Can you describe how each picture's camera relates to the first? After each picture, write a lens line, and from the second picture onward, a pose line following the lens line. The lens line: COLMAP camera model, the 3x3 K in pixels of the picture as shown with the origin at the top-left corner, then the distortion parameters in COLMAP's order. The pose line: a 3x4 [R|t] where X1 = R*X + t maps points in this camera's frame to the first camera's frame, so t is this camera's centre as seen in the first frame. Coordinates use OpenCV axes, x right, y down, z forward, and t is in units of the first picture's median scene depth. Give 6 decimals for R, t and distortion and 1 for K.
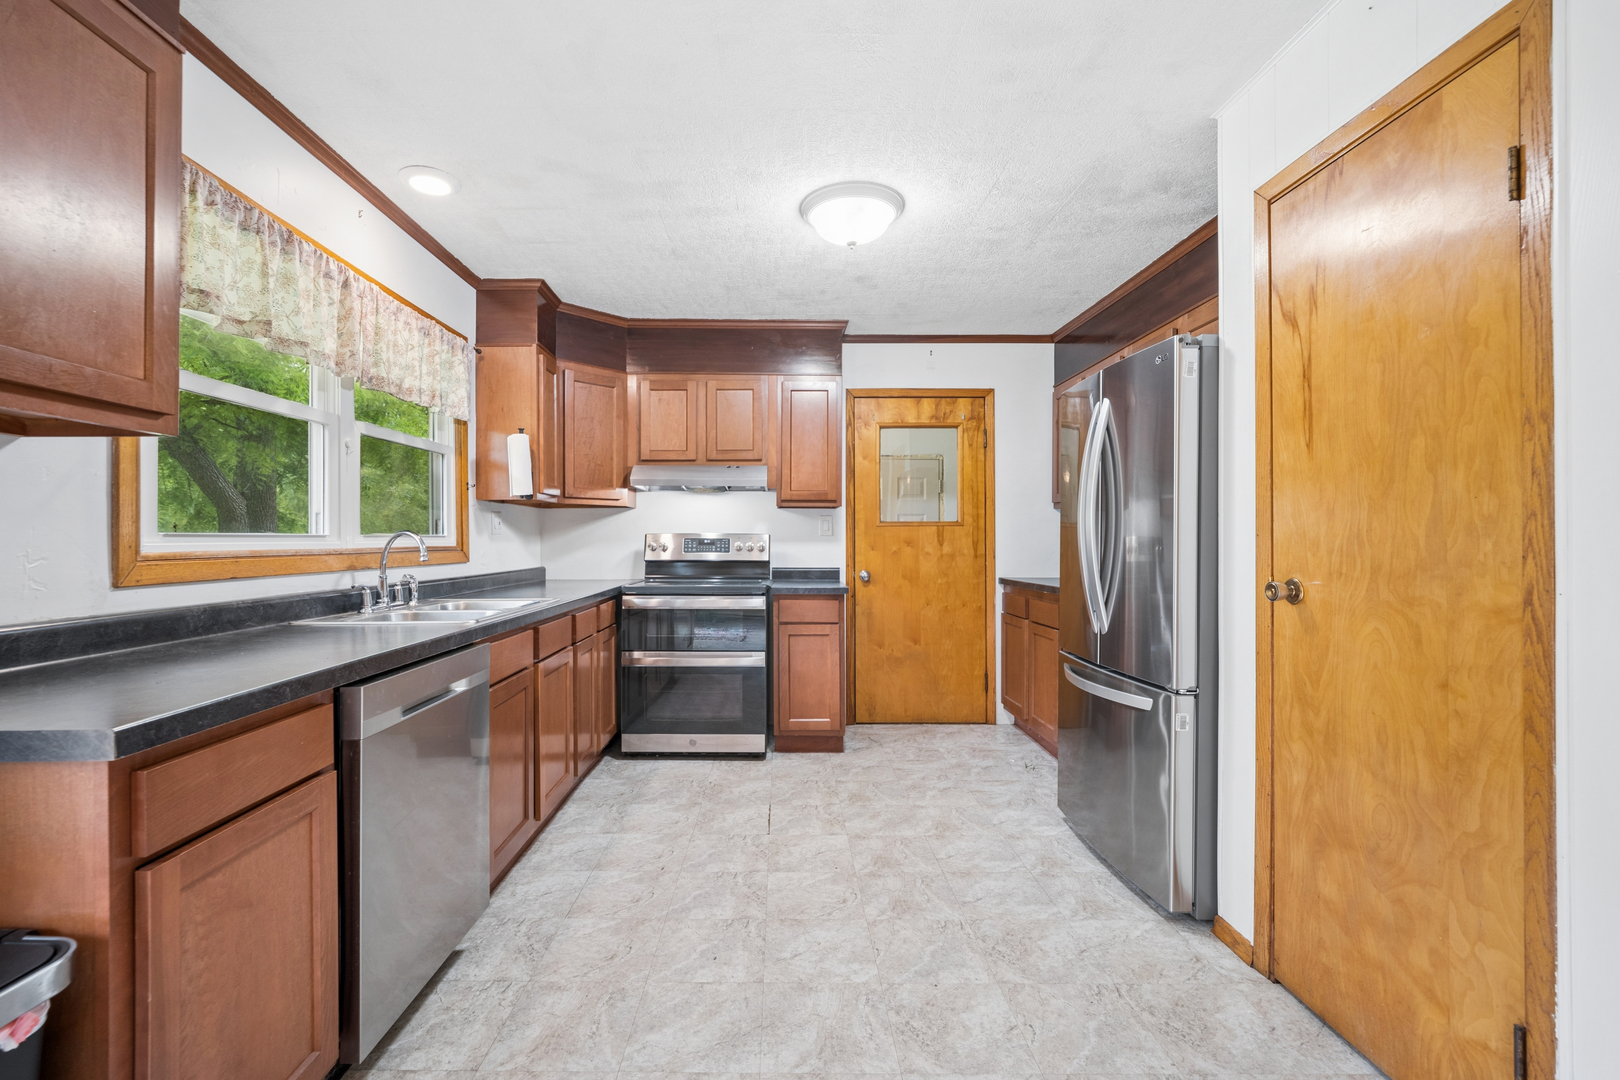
lens RADIAL K [[668.3, 0, 775.8], [0, 668.3, 535.4], [0, 0, 1]] dist [-0.004453, -0.000533]
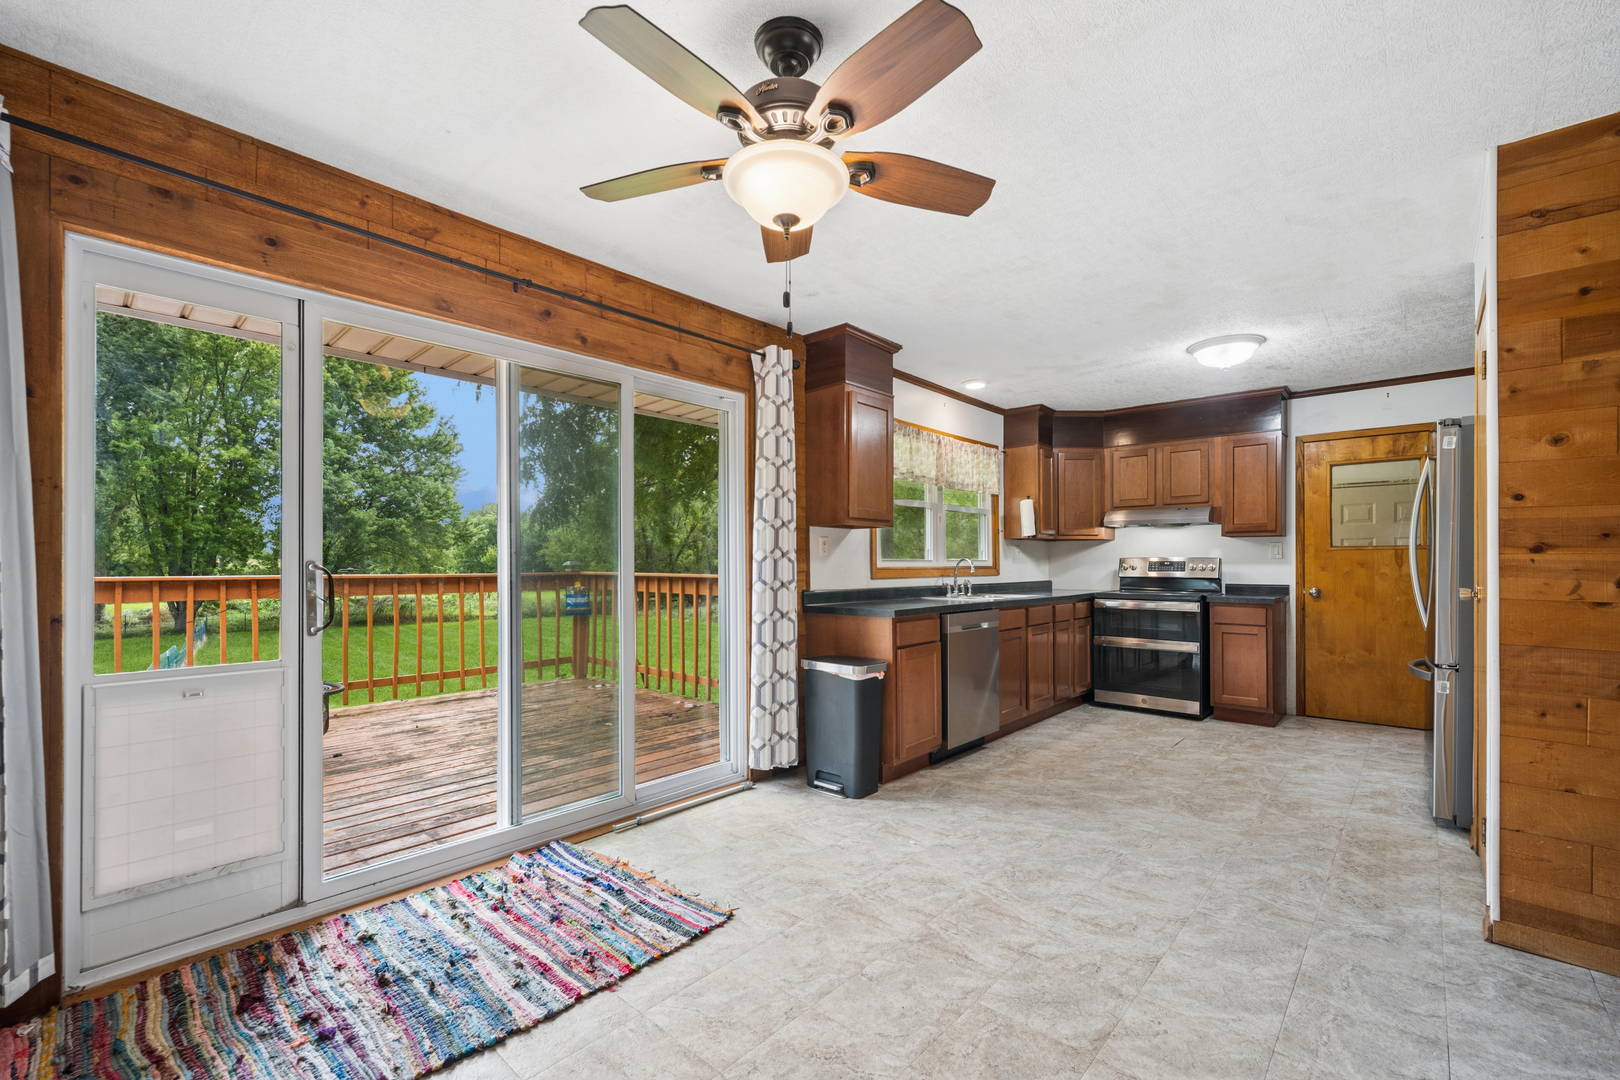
lens RADIAL K [[668.3, 0, 800.2], [0, 668.3, 564.4], [0, 0, 1]] dist [-0.004453, -0.000533]
pose [[0.723622, -0.000141, -0.690196, 0.361823], [0.005042, 0.999974, 0.005081, 0.000199], [0.690178, -0.007157, 0.723604, -0.610127]]
